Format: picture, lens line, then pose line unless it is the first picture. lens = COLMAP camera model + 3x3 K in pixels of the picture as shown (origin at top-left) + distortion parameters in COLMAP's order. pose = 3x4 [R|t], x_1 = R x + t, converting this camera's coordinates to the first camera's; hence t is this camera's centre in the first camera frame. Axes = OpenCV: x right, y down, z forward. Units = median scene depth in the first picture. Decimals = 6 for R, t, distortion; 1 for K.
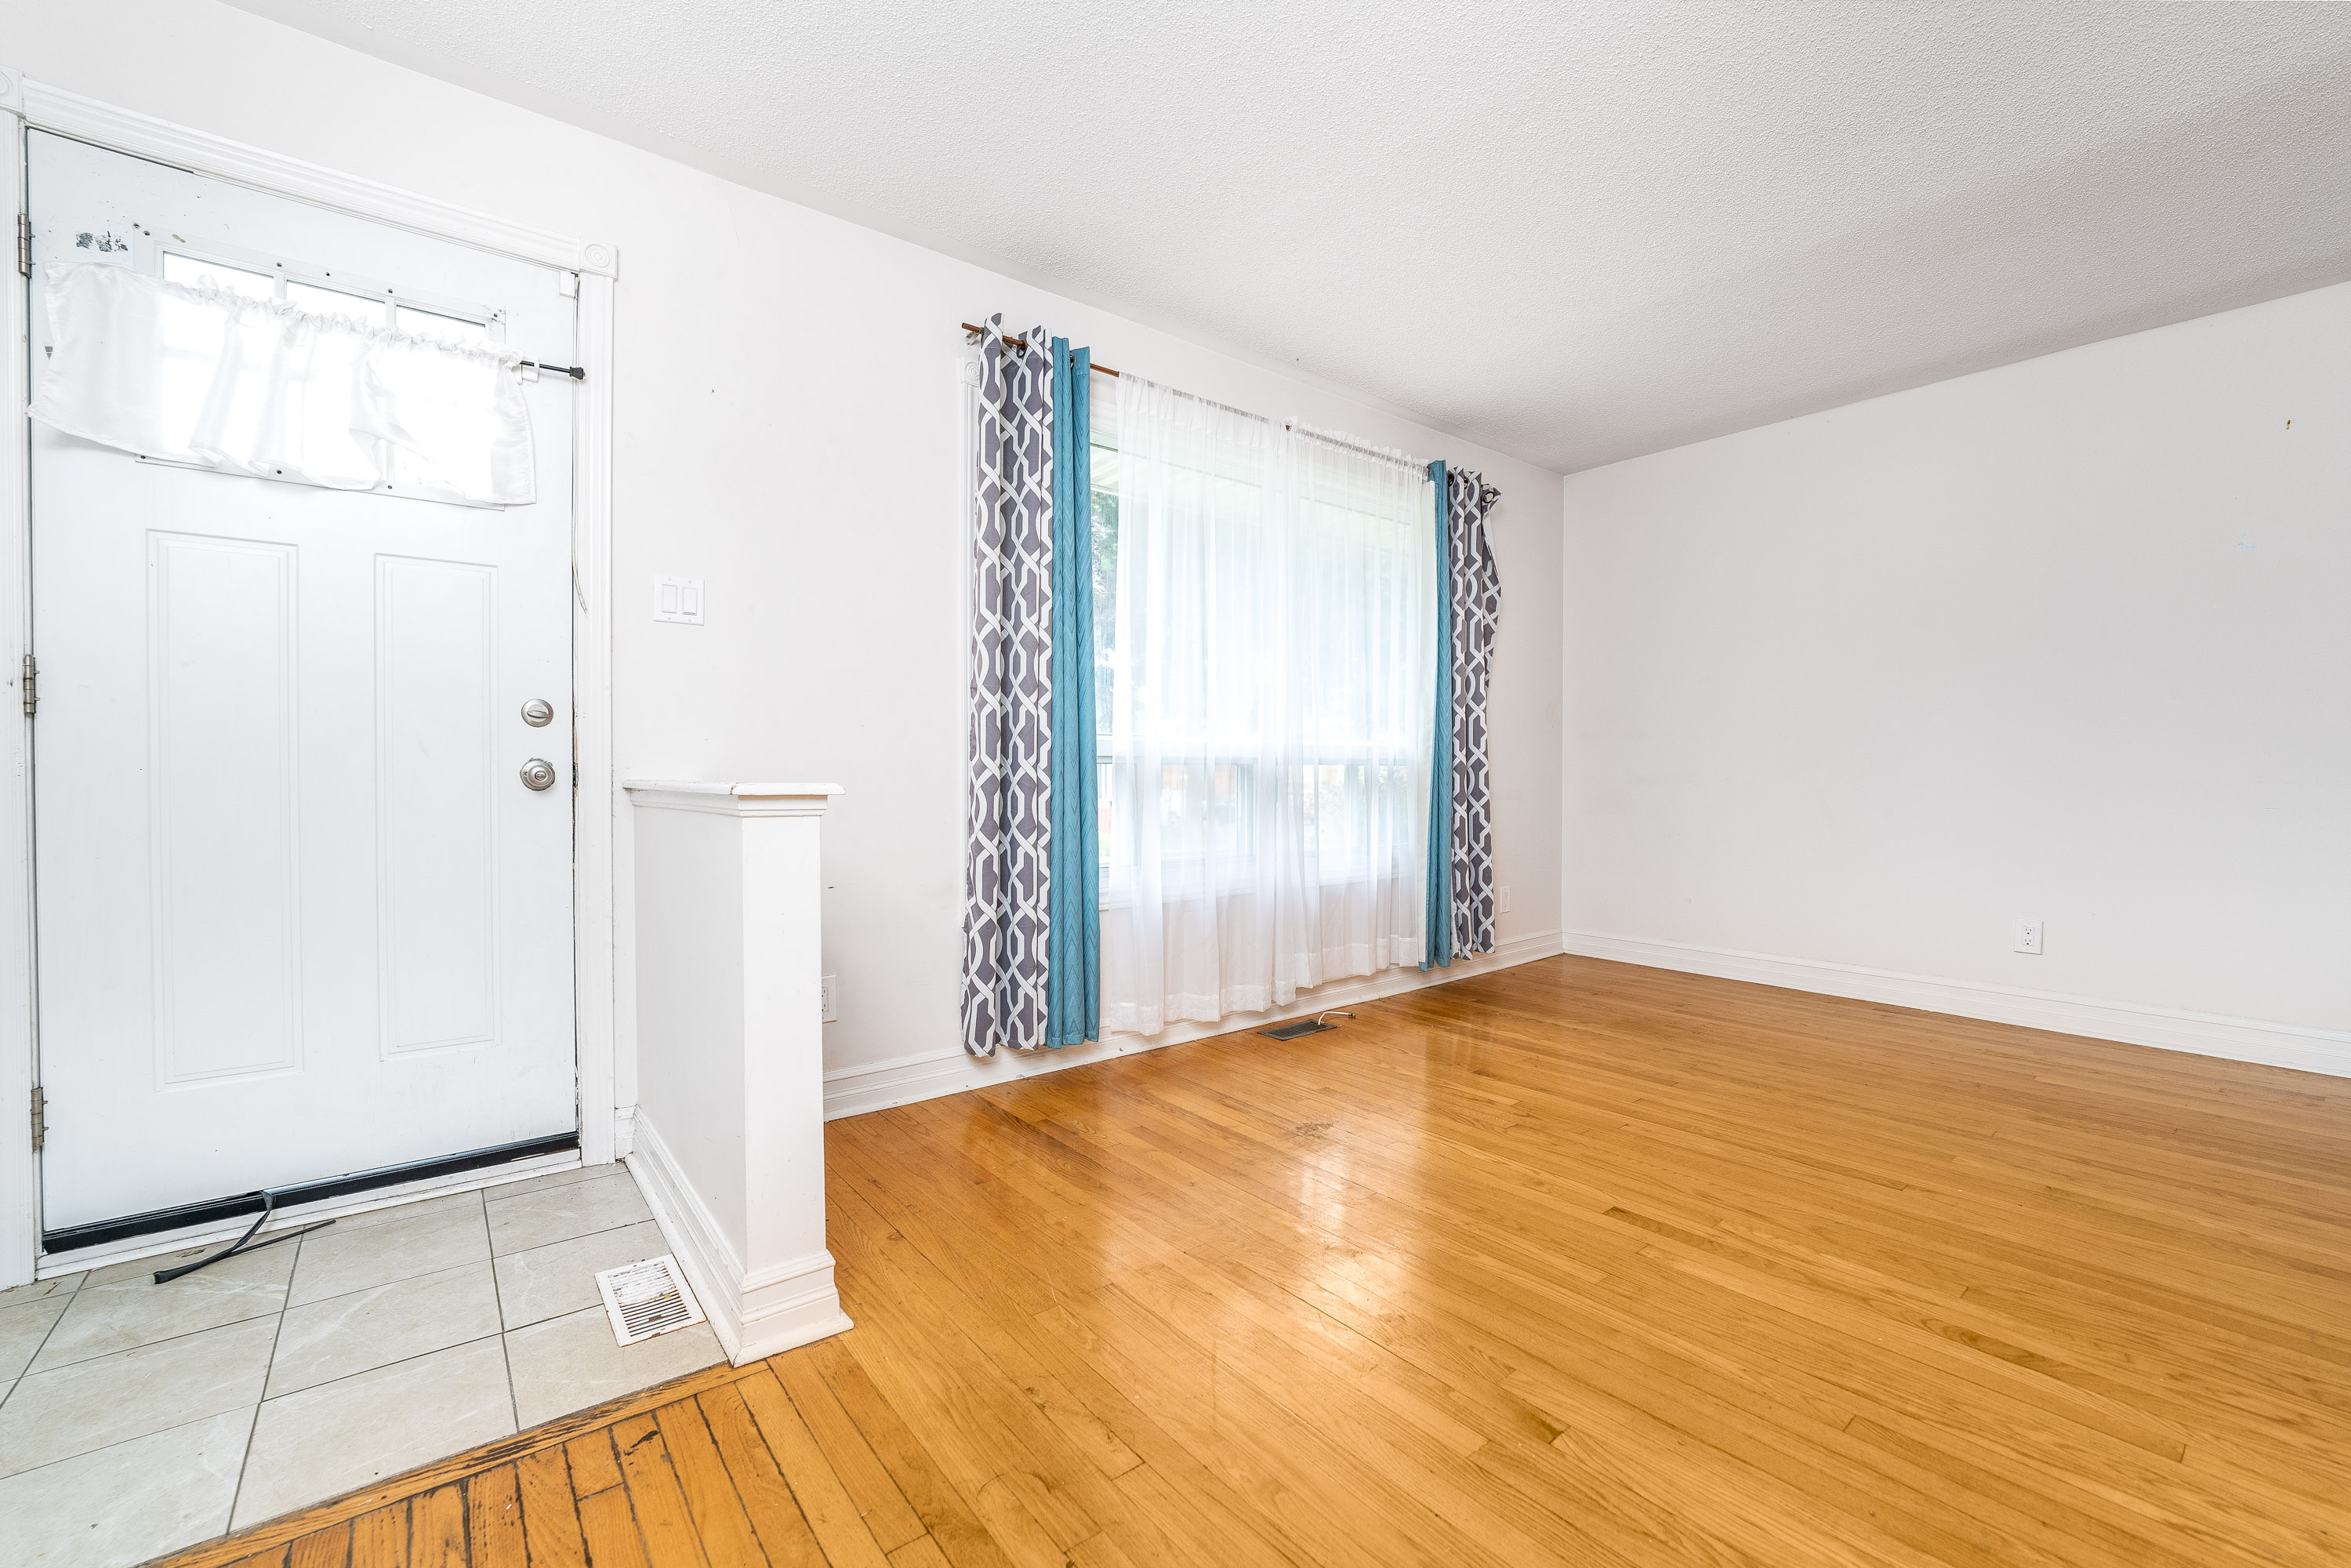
lens RADIAL K [[956.6, 0, 1180.0], [0, 956.6, 779.6], [0, 0, 1]] dist [-0.015829, 0.000138]
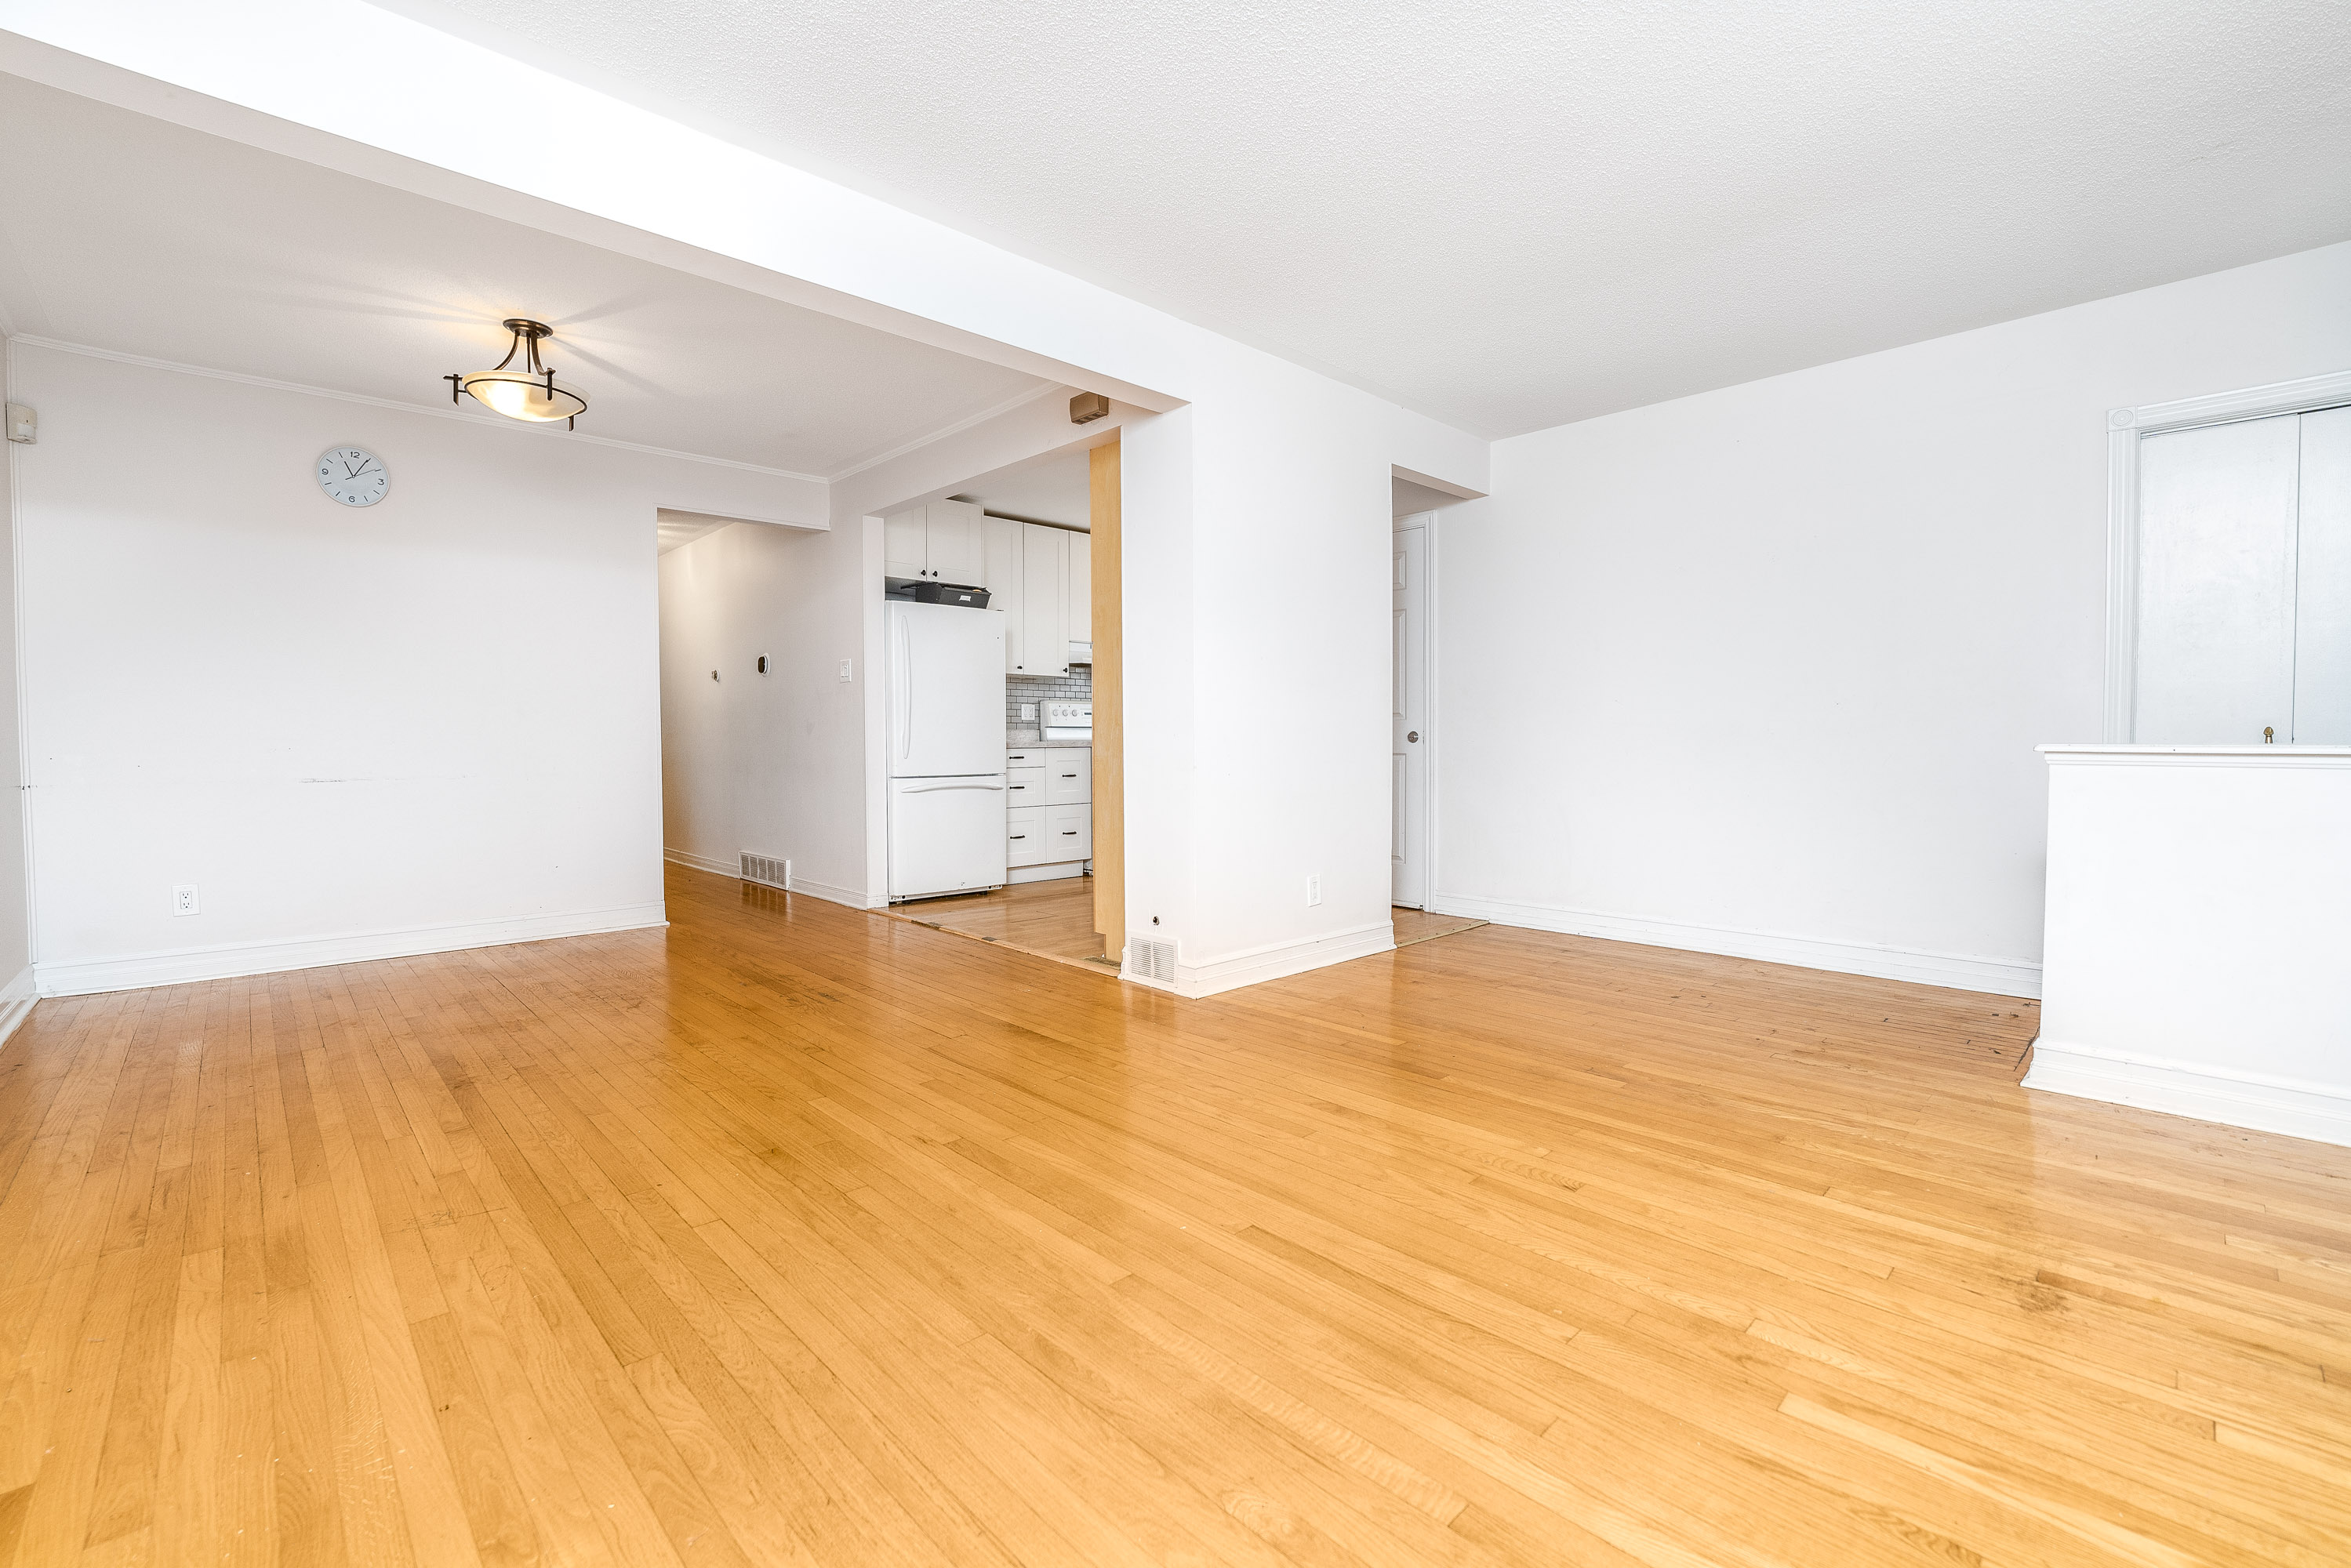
lens RADIAL K [[1003.8, 0, 1172.3], [0, 1003.8, 760.2], [0, 0, 1]] dist [-0.020638, -0.000068]
pose [[-0.996660, 0.005255, -0.081491, 0.852839], [0.003118, 0.999648, 0.026331, -0.012609], [0.081601, 0.025989, -0.996326, 1.774450]]
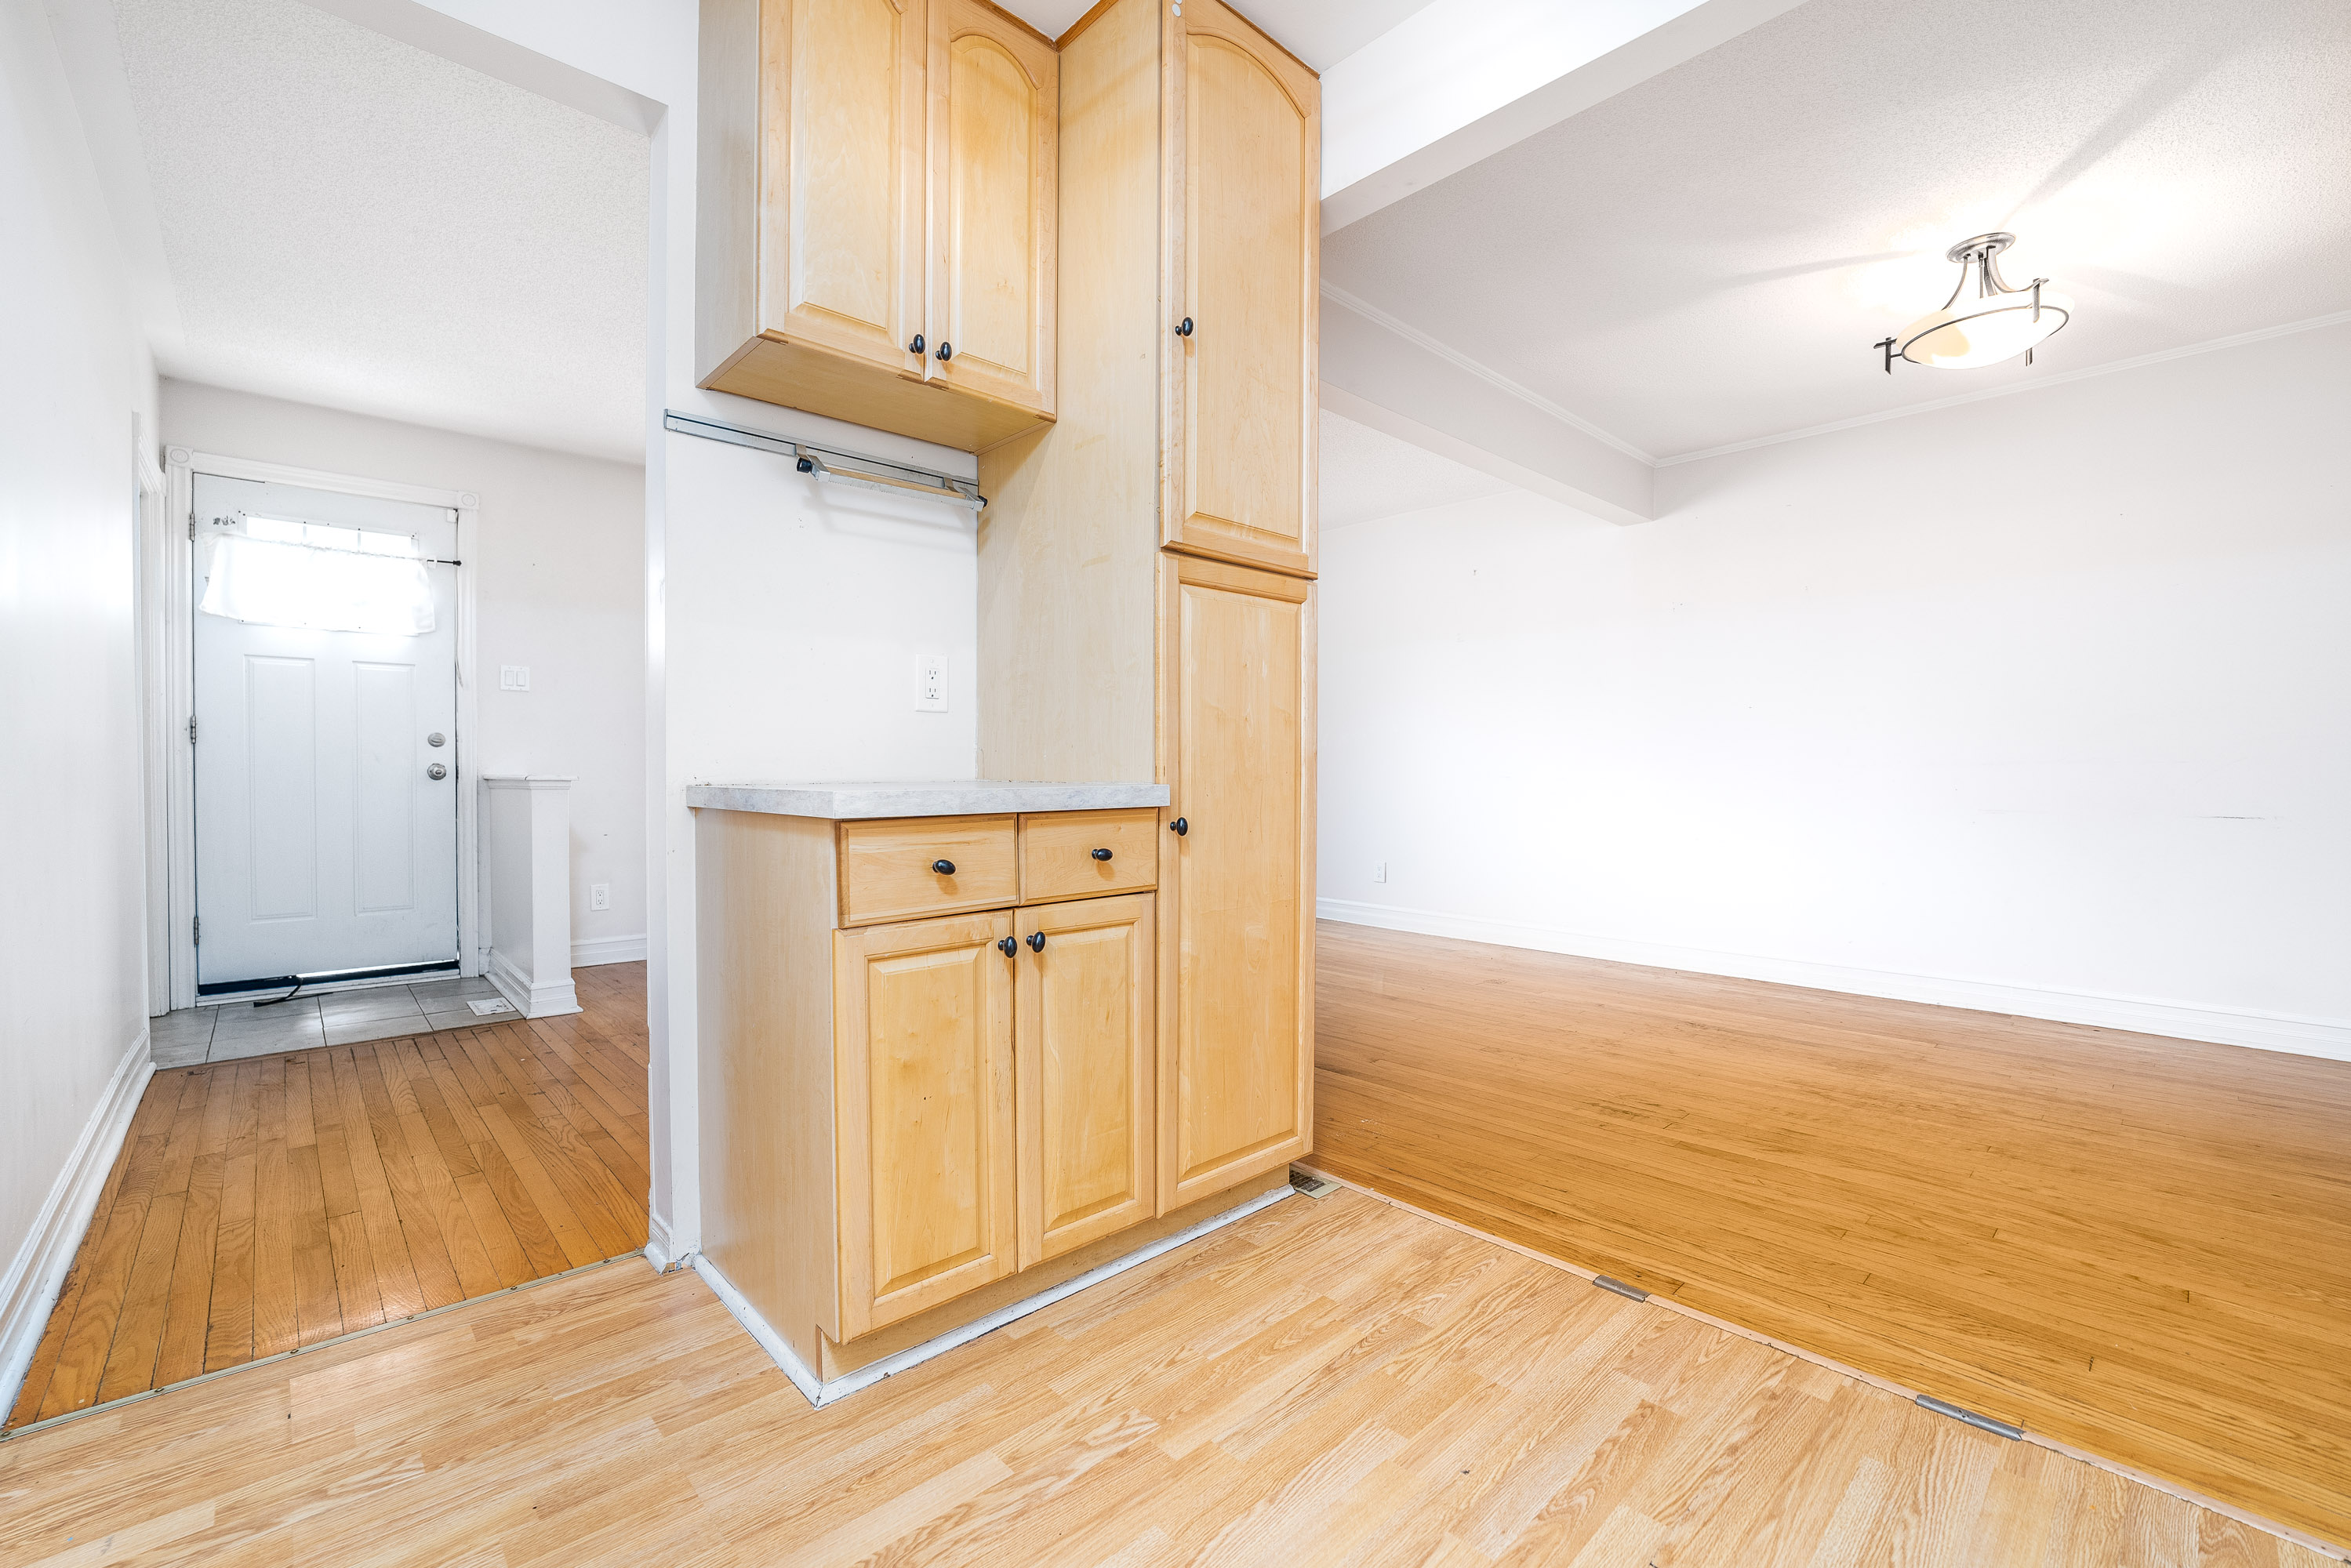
lens RADIAL K [[977.2, 0, 1175.5], [0, 977.2, 784.0], [0, 0, 1]] dist [-0.019242, -0.000284]
pose [[0.997121, 0.001129, 0.075823, 0.643208], [-0.001546, 0.999984, 0.005447, 0.006469], [-0.075816, -0.005549, 0.997106, -1.026571]]
